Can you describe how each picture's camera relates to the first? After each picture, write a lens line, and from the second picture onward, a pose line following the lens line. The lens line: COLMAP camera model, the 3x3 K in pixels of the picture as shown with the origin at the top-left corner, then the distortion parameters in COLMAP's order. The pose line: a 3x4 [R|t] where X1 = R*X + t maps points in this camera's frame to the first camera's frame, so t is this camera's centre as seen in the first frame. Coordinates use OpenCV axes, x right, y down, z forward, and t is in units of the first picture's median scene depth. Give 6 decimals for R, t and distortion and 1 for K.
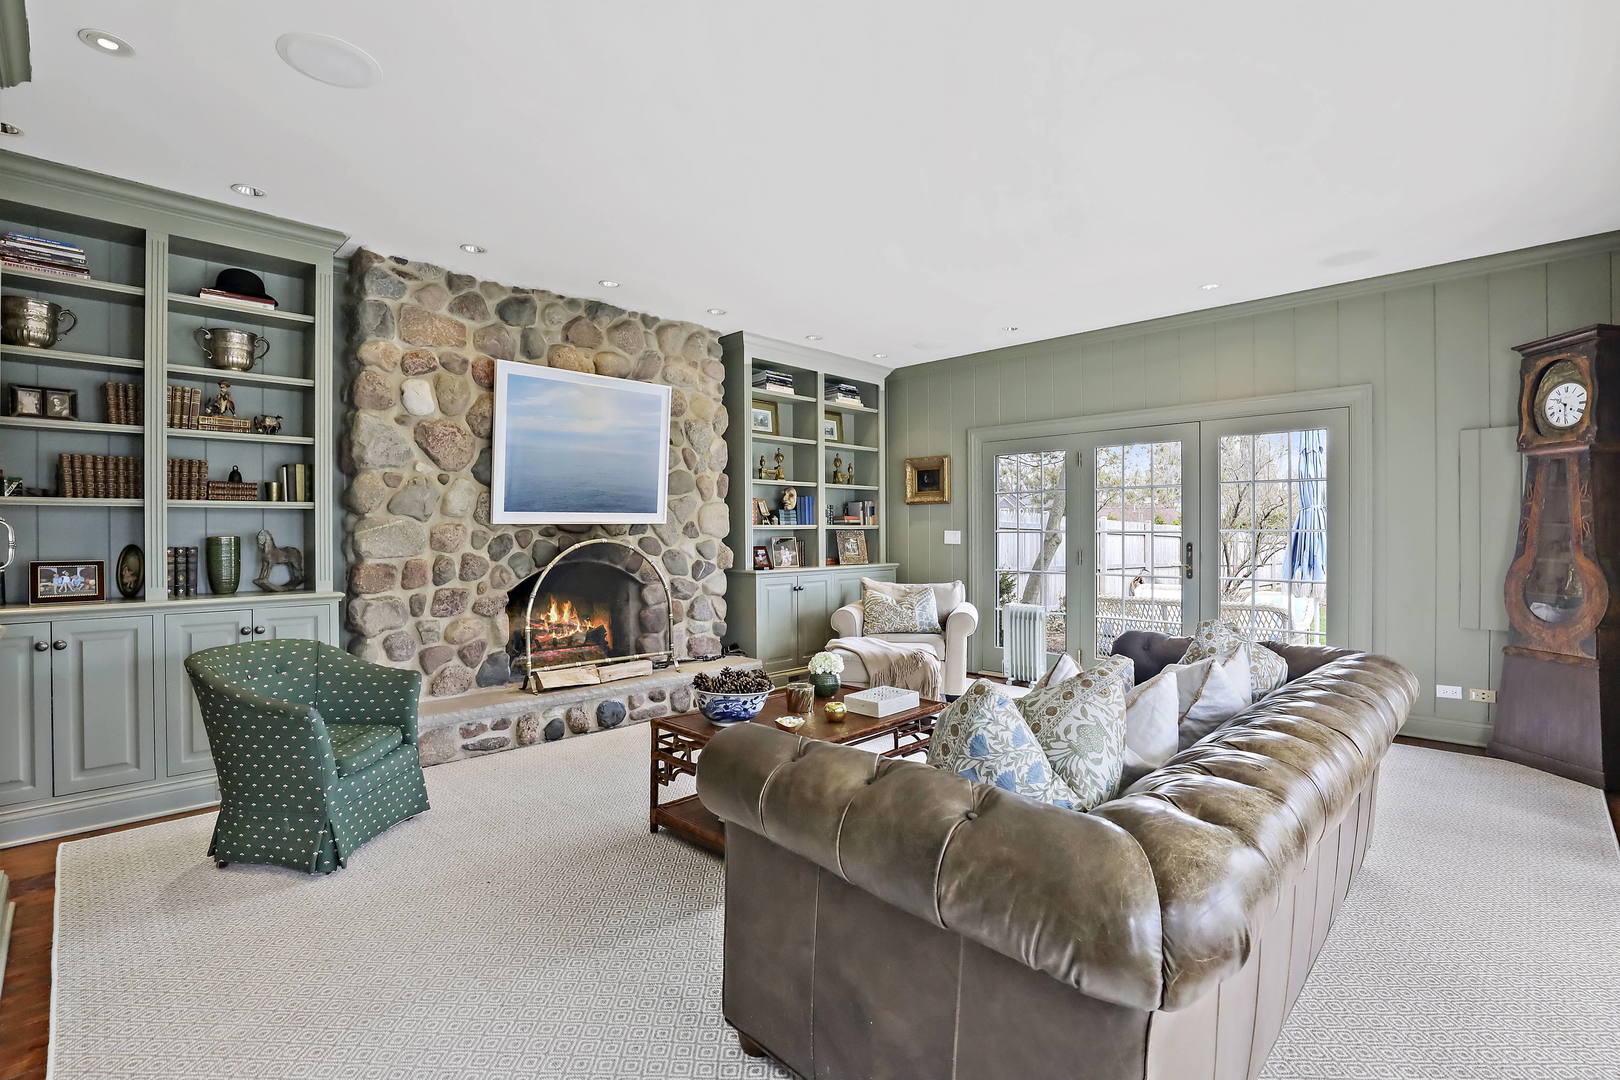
lens RADIAL K [[744.1, 0, 817.7], [0, 744.1, 540.0], [0, 0, 1]] dist [-0.024597, 0.001394]
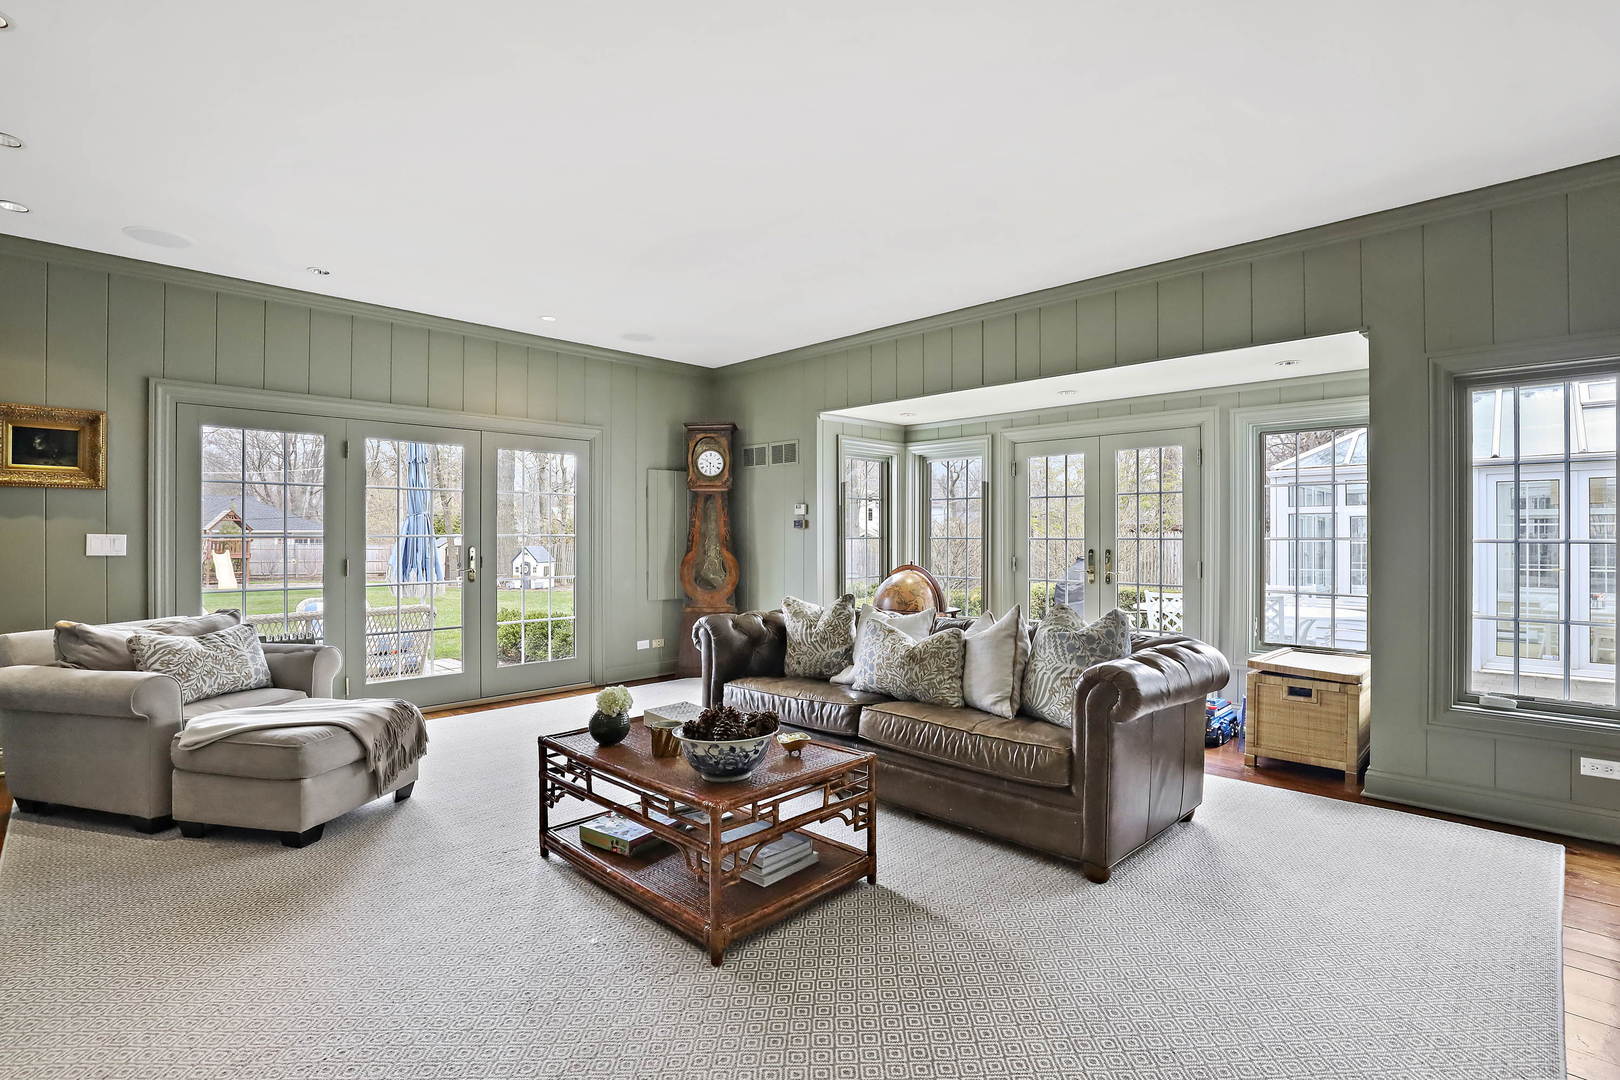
lens RADIAL K [[744.1, 0, 812.9], [0, 744.1, 530.4], [0, 0, 1]] dist [-0.024597, 0.001394]
pose [[0.015368, 0.007434, 0.999854, -0.608126], [0.008257, 0.999937, -0.007562, -0.009073], [-0.999848, 0.008372, 0.015305, 0.601355]]
